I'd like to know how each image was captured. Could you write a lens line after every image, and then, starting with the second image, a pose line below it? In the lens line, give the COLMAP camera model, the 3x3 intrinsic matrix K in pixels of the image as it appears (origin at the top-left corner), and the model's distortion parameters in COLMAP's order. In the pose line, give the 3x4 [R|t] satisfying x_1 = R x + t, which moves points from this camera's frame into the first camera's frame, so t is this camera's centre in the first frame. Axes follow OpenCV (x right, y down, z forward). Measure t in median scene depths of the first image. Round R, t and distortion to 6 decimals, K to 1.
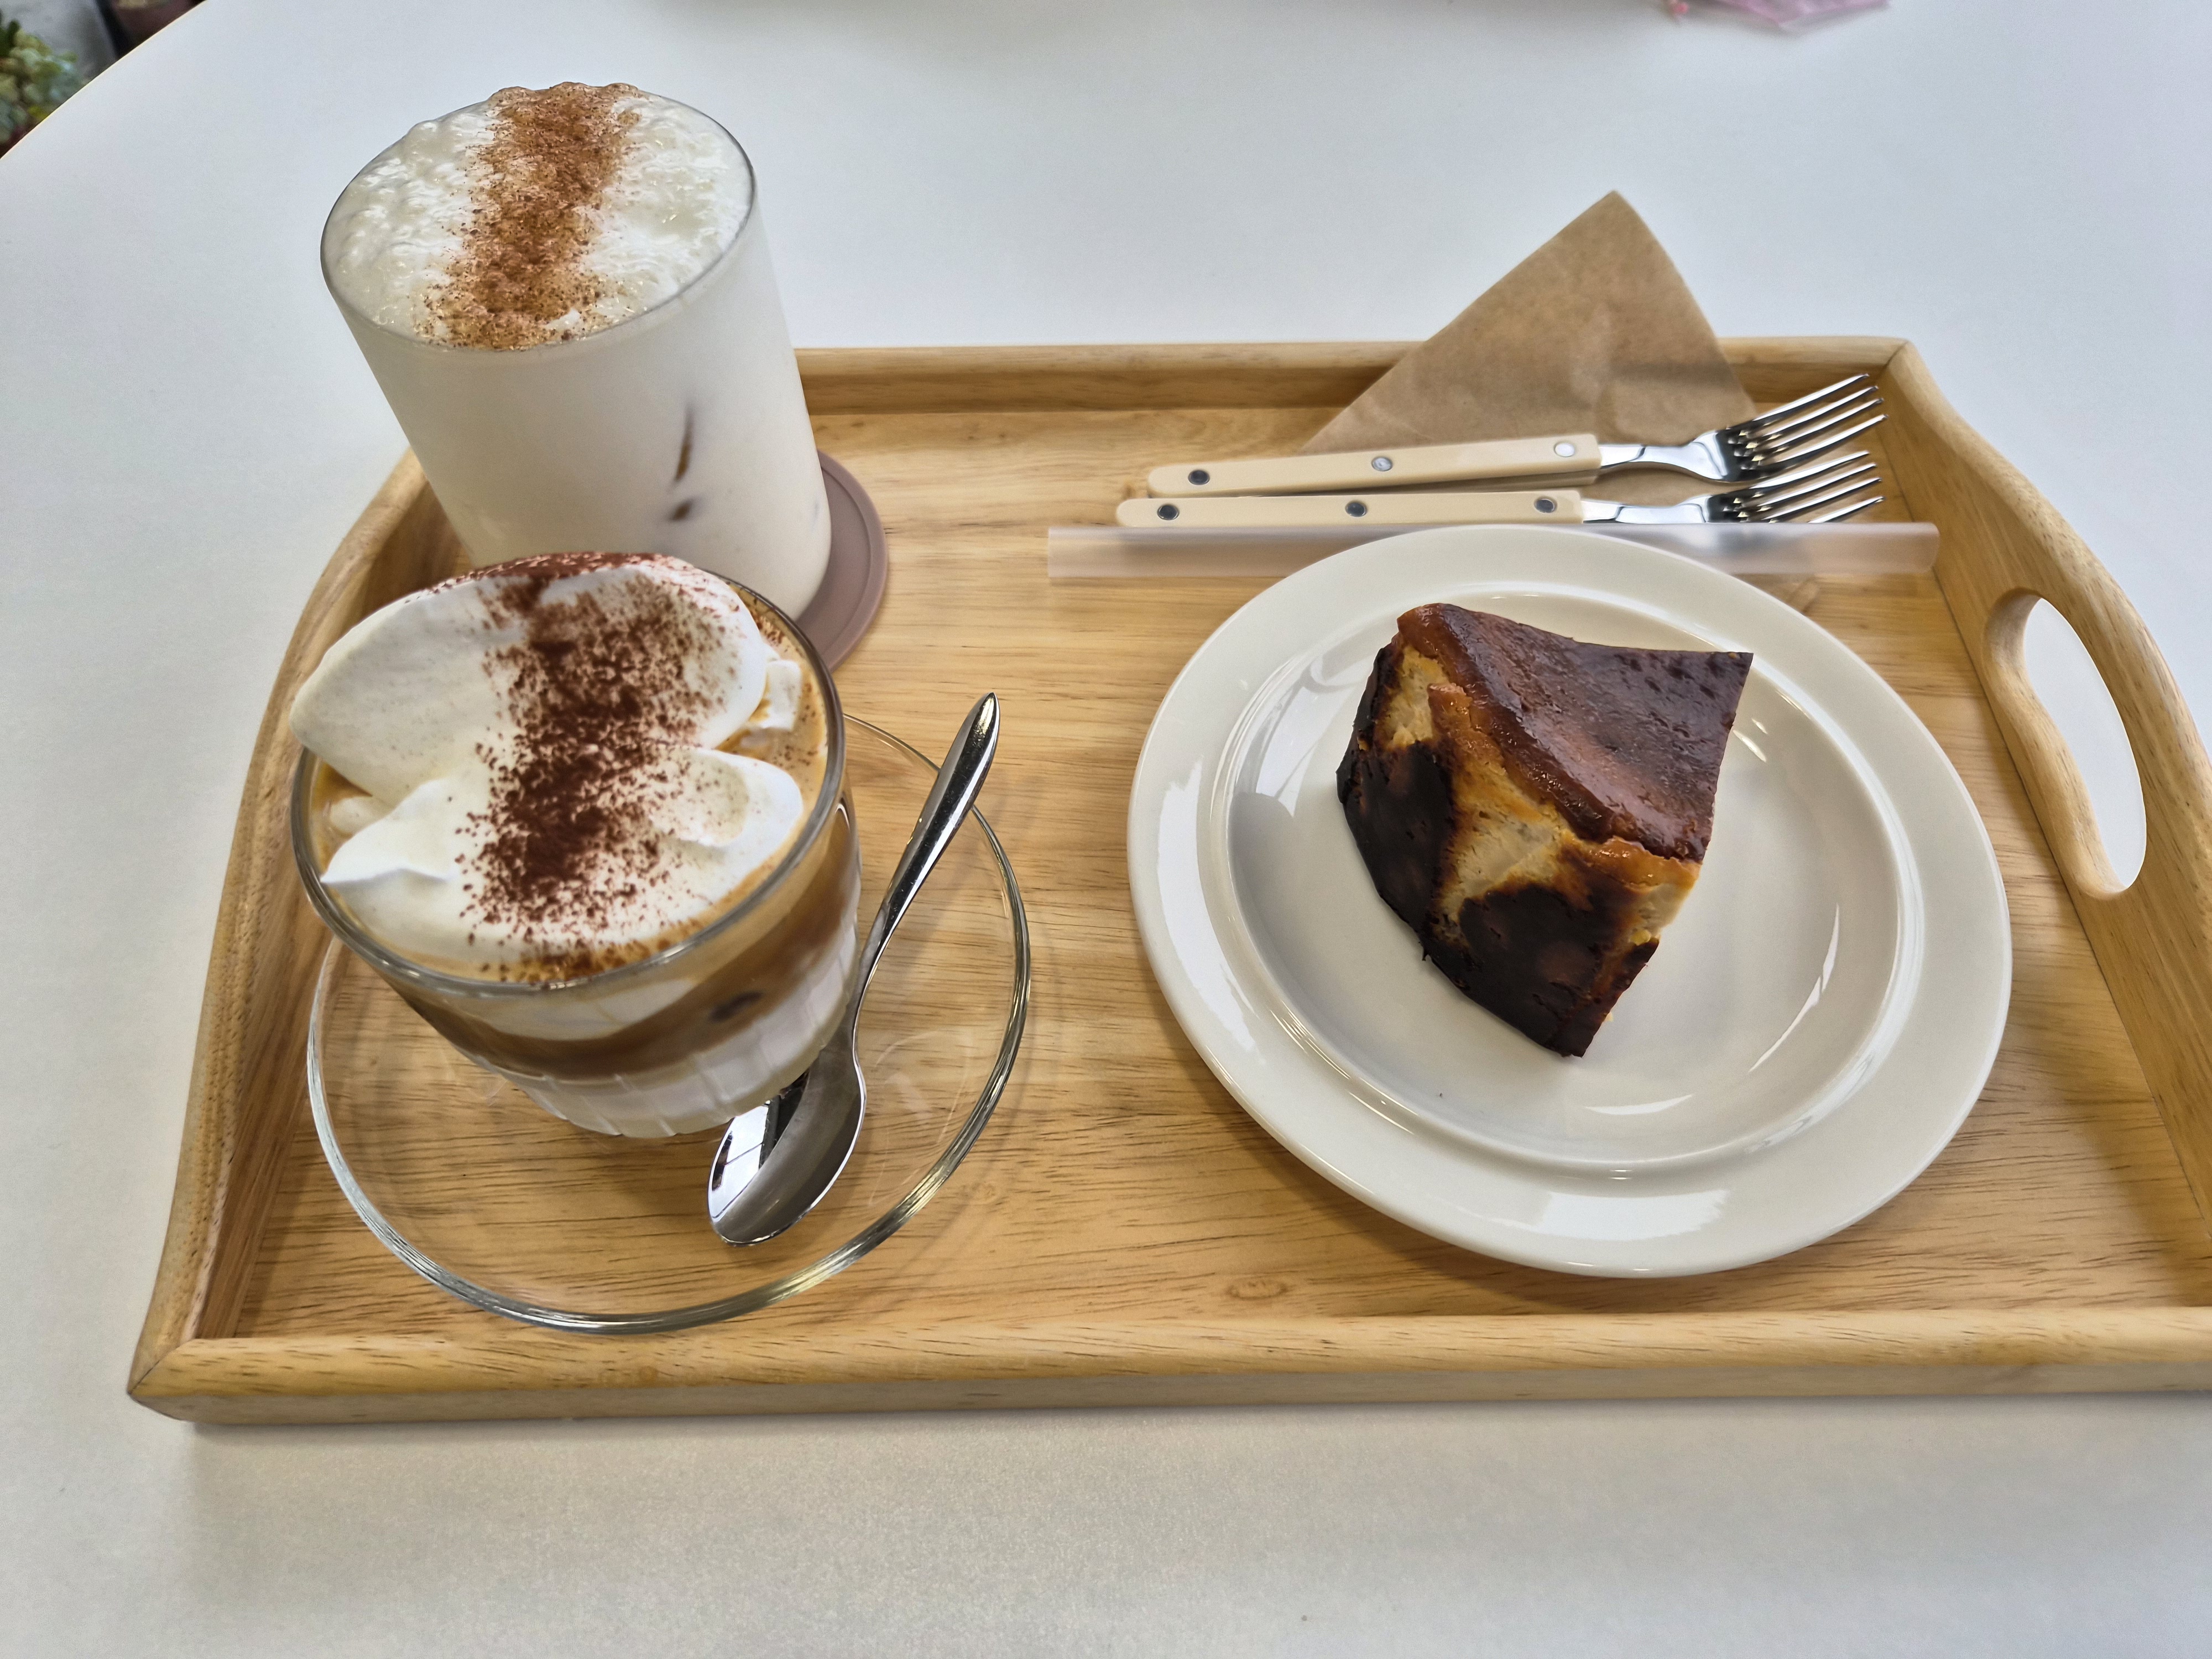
lens RADIAL K [[1487.1, 0, 1105.7], [0, 1487.1, 839.1], [0, 0, 1]] dist [0.037145, -0.040430]
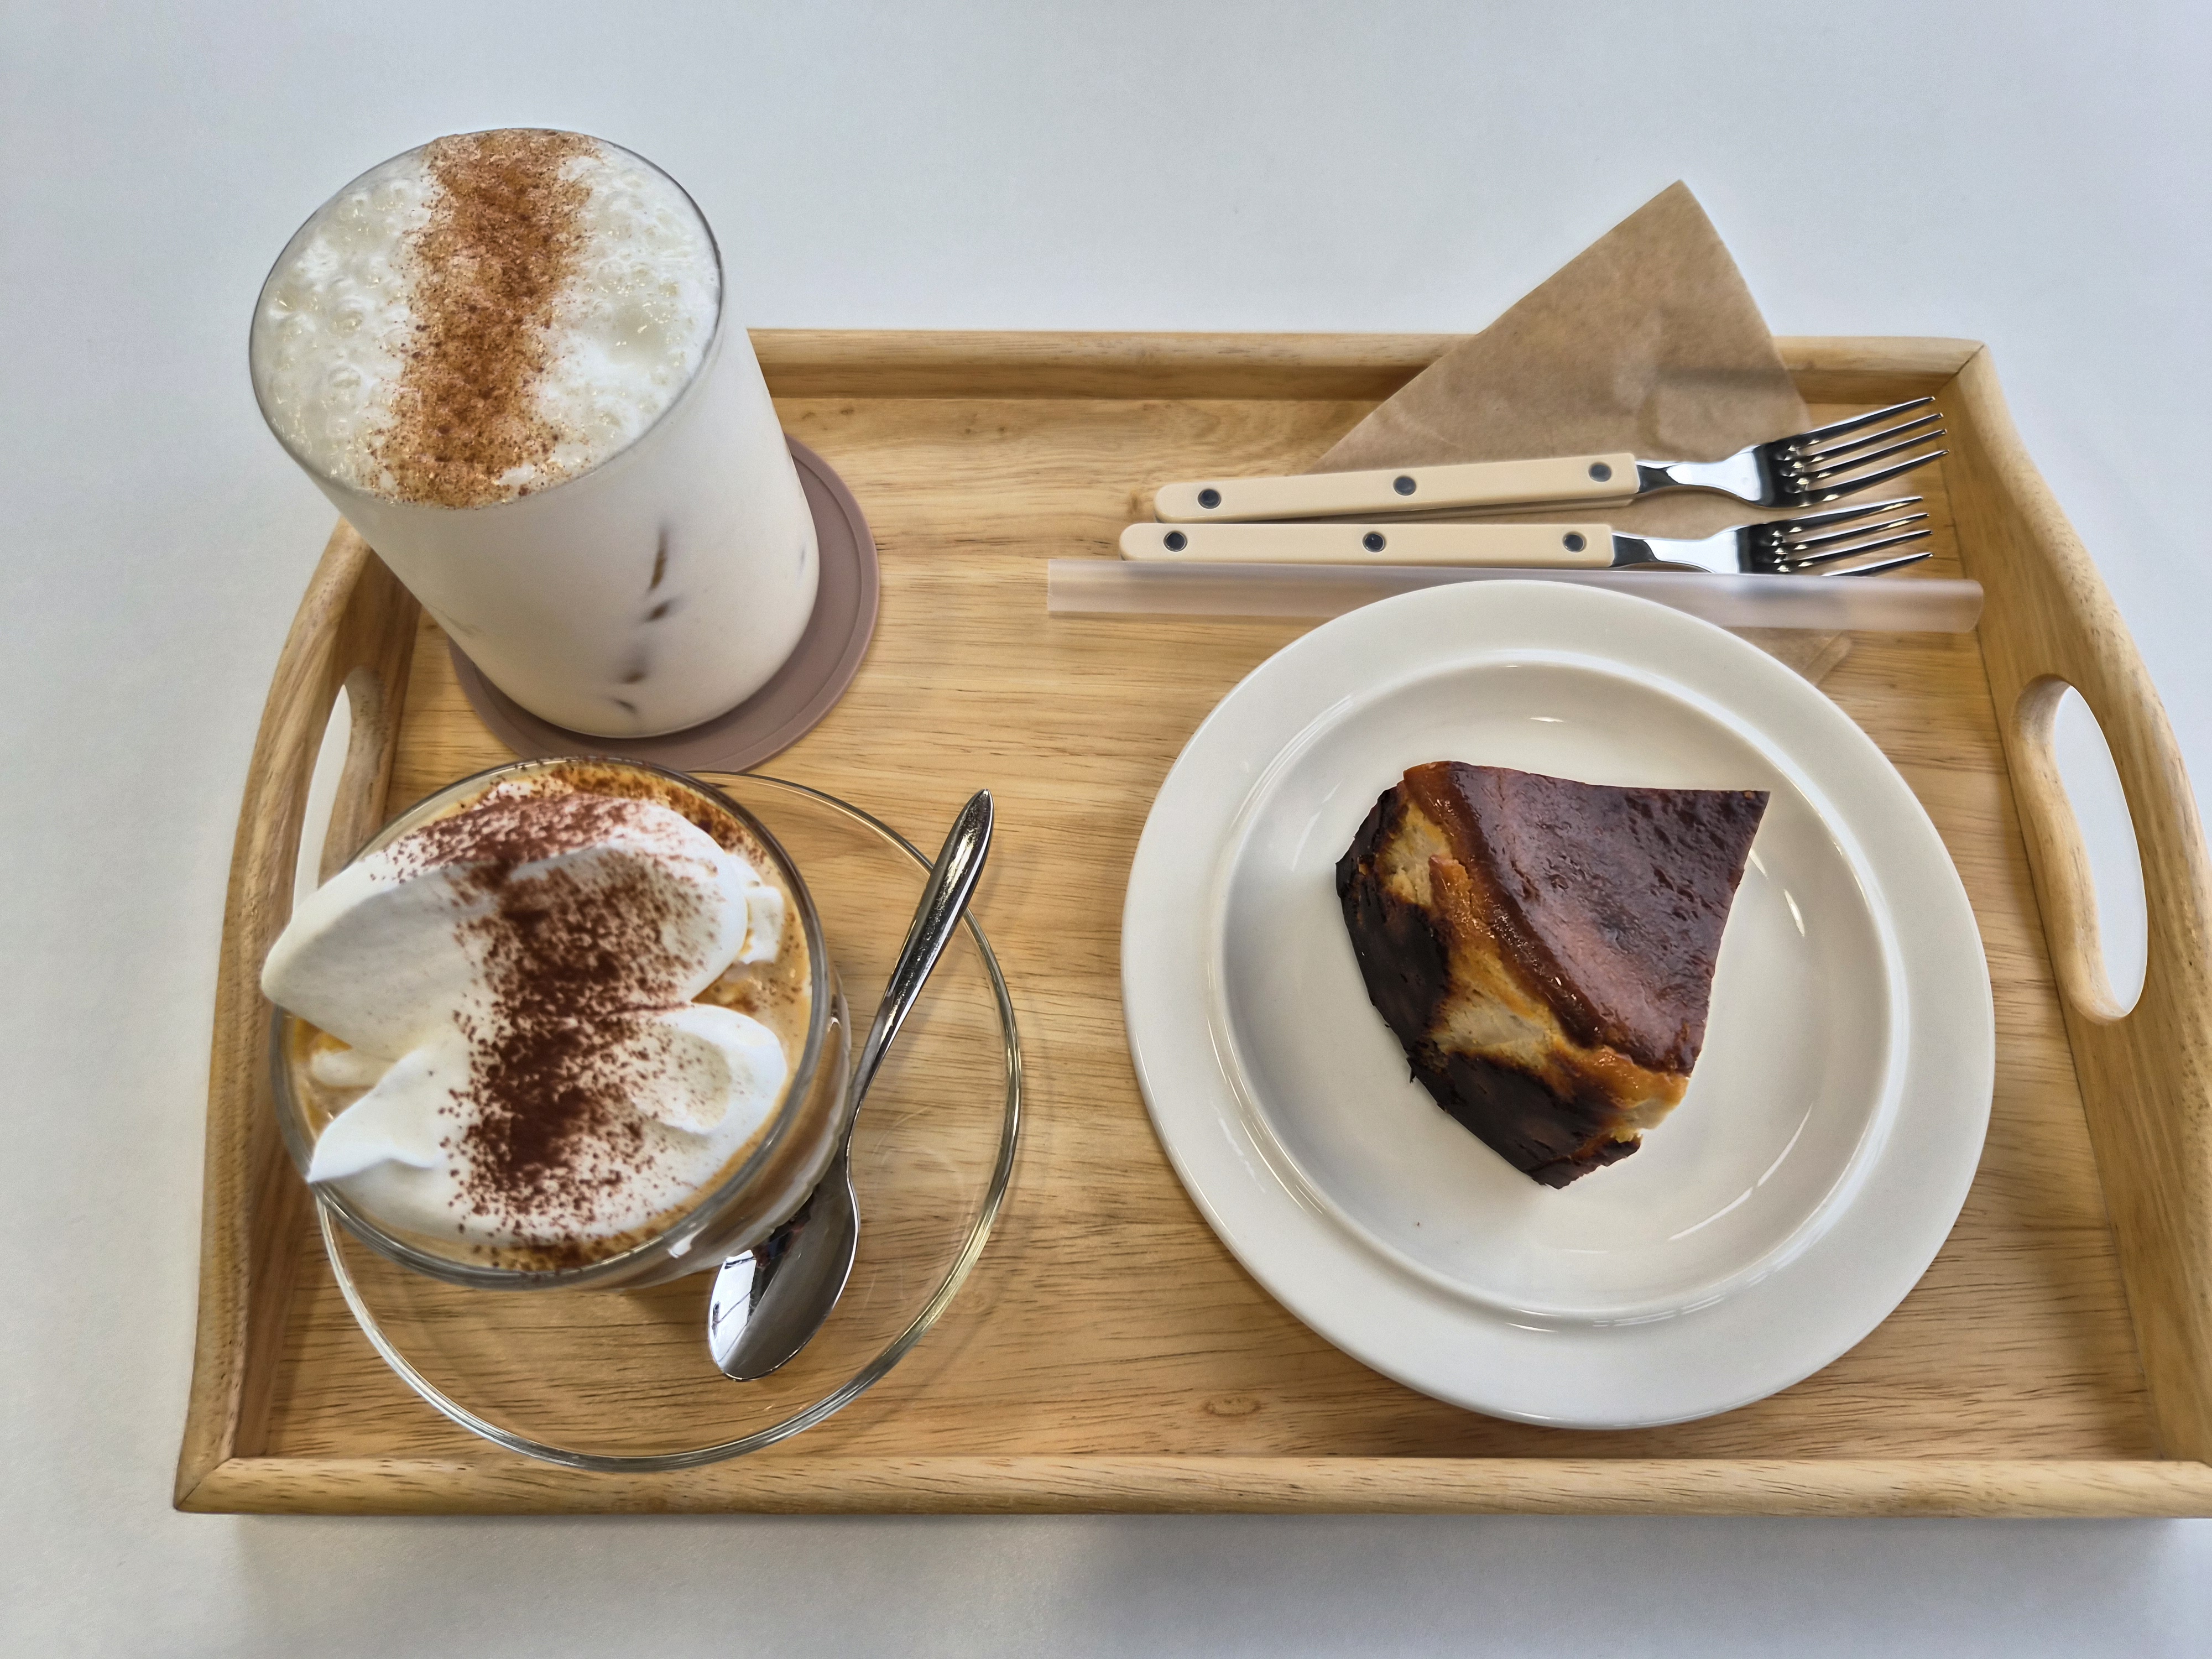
lens RADIAL K [[1485.0, 0, 1116.6], [0, 1485.0, 815.8], [0, 0, 1]] dist [0.031006, -0.029000]
pose [[0.999776, 0.021087, 0.001992, 0.010697], [-0.021047, 0.978561, 0.204881, -0.394093], [0.002371, -0.204877, 0.978785, 0.064047]]
